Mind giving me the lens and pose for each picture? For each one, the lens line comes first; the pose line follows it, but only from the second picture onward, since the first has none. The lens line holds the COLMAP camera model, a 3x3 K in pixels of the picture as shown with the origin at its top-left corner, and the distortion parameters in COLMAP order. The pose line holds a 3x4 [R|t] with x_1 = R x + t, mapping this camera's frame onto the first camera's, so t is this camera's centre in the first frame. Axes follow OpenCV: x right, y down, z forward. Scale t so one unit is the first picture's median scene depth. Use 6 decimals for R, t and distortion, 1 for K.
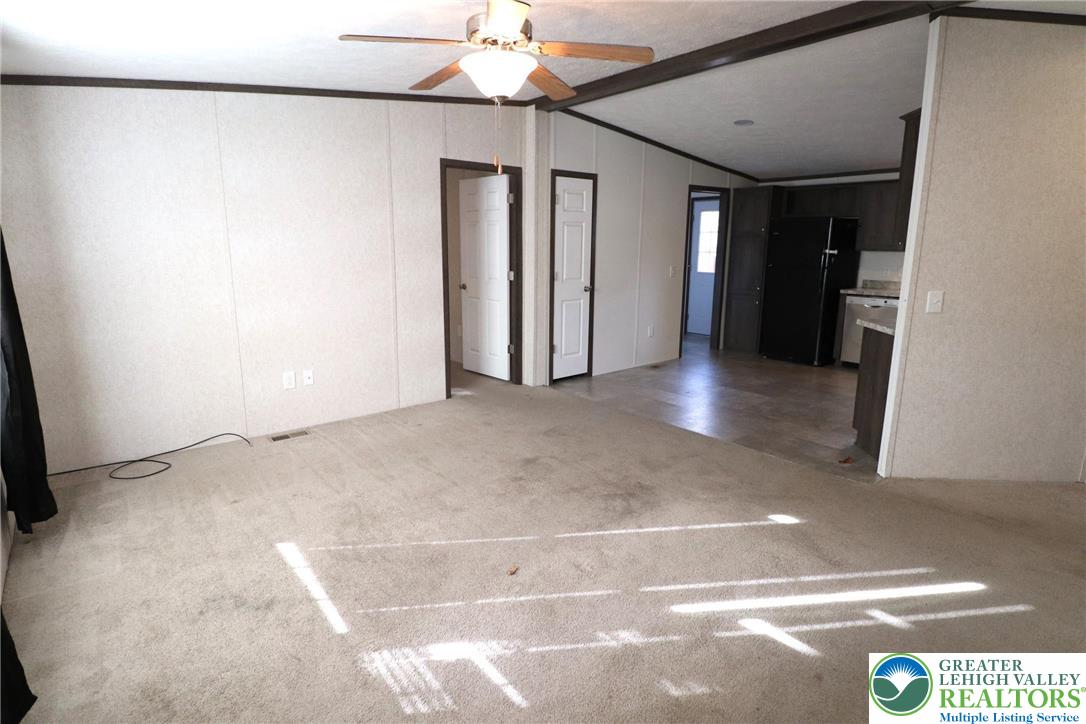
lens RADIAL K [[564.7, 0, 543.0], [0, 564.7, 362.0], [0, 0, 1]] dist [0.000956, 0.000080]
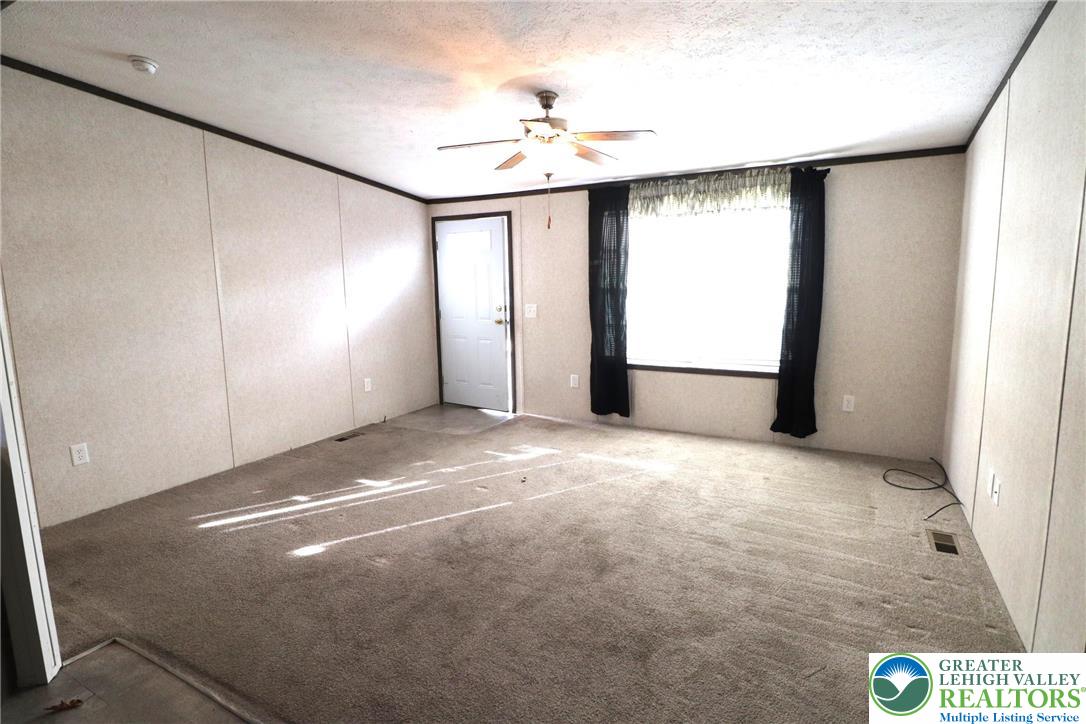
lens RADIAL K [[564.7, 0, 543.0], [0, 564.7, 362.0], [0, 0, 1]] dist [0.000956, 0.000080]
pose [[-0.933400, 0.060298, -0.353734, 0.362184], [-0.064362, 0.941661, 0.330351, -0.391639], [0.353017, 0.331117, -0.875066, 1.876221]]
